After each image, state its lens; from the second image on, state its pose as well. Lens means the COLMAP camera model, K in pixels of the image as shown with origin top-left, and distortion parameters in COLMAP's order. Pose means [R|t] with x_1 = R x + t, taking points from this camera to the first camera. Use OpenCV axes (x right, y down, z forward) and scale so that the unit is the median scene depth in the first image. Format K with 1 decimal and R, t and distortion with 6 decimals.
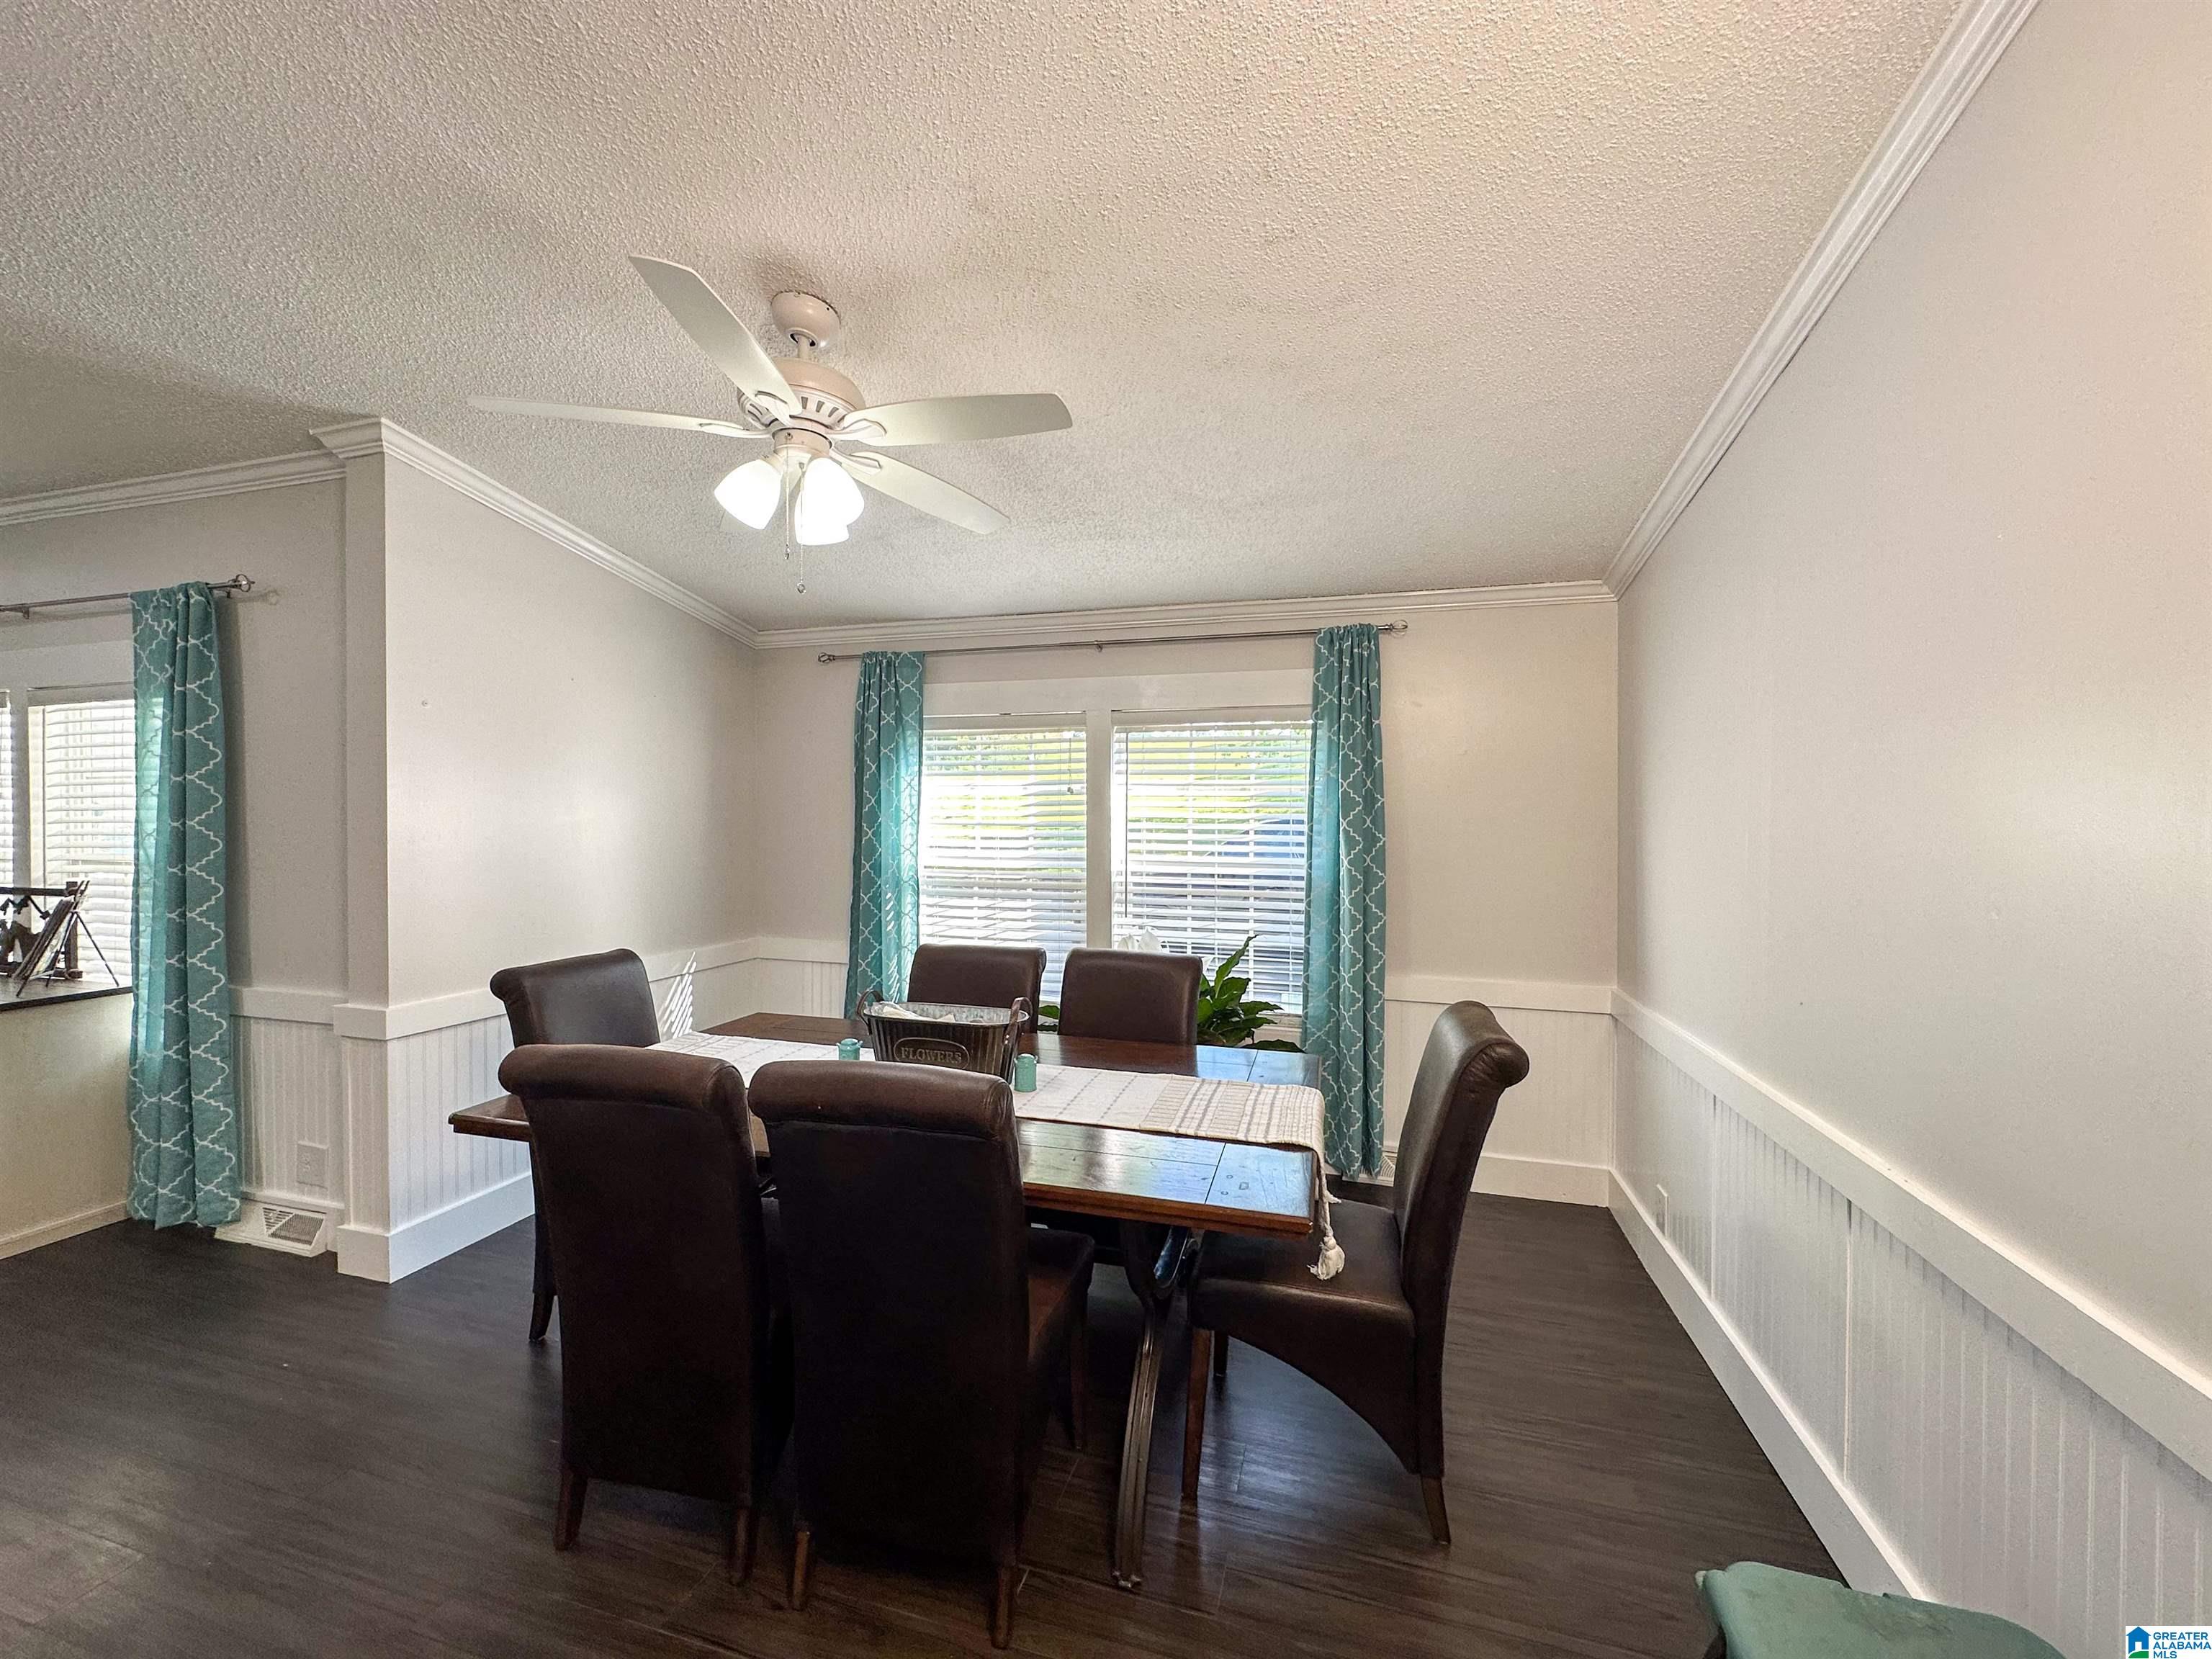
lens RADIAL K [[881.2, 0, 1104.7], [0, 881.2, 827.5], [0, 0, 1]] dist [-0.002713, 0.000417]
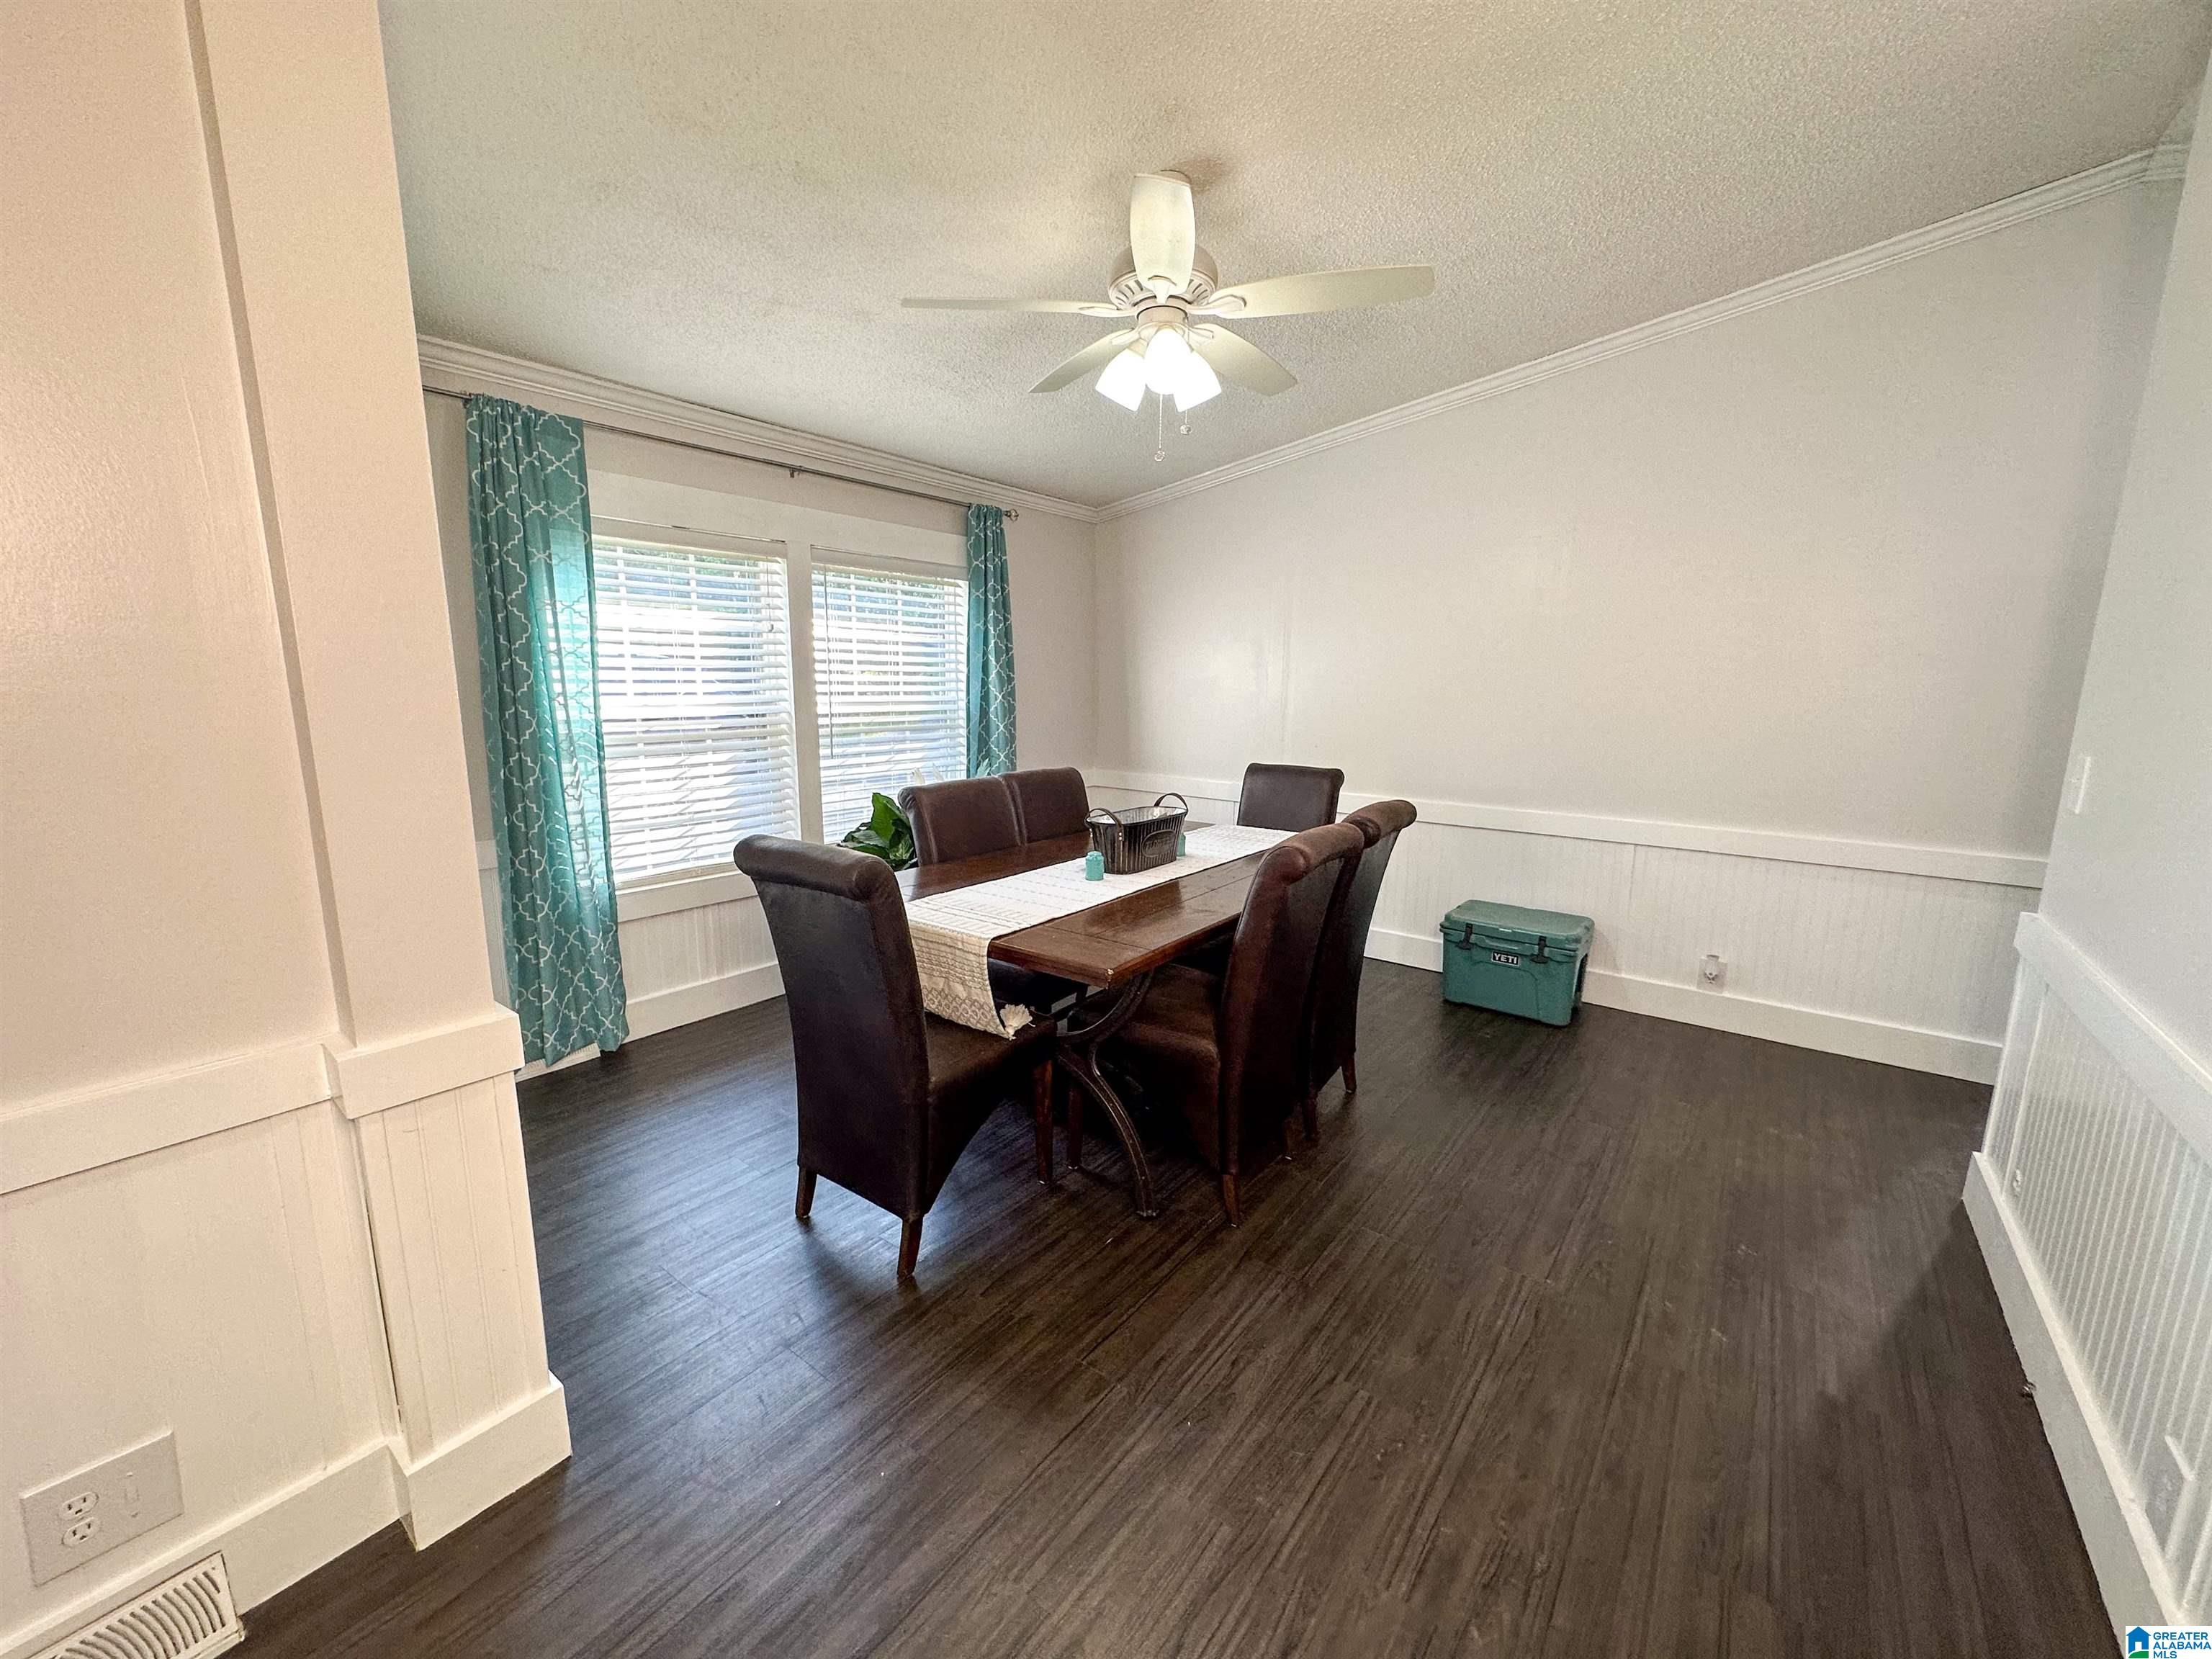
lens RADIAL K [[881.2, 0, 1104.7], [0, 881.2, 827.5], [0, 0, 1]] dist [-0.002713, 0.000417]
pose [[0.360901, -0.162342, 0.918366, -0.806461], [-0.008497, 0.984119, 0.177305, -0.003009], [-0.932565, -0.071793, 0.353790, 0.339714]]
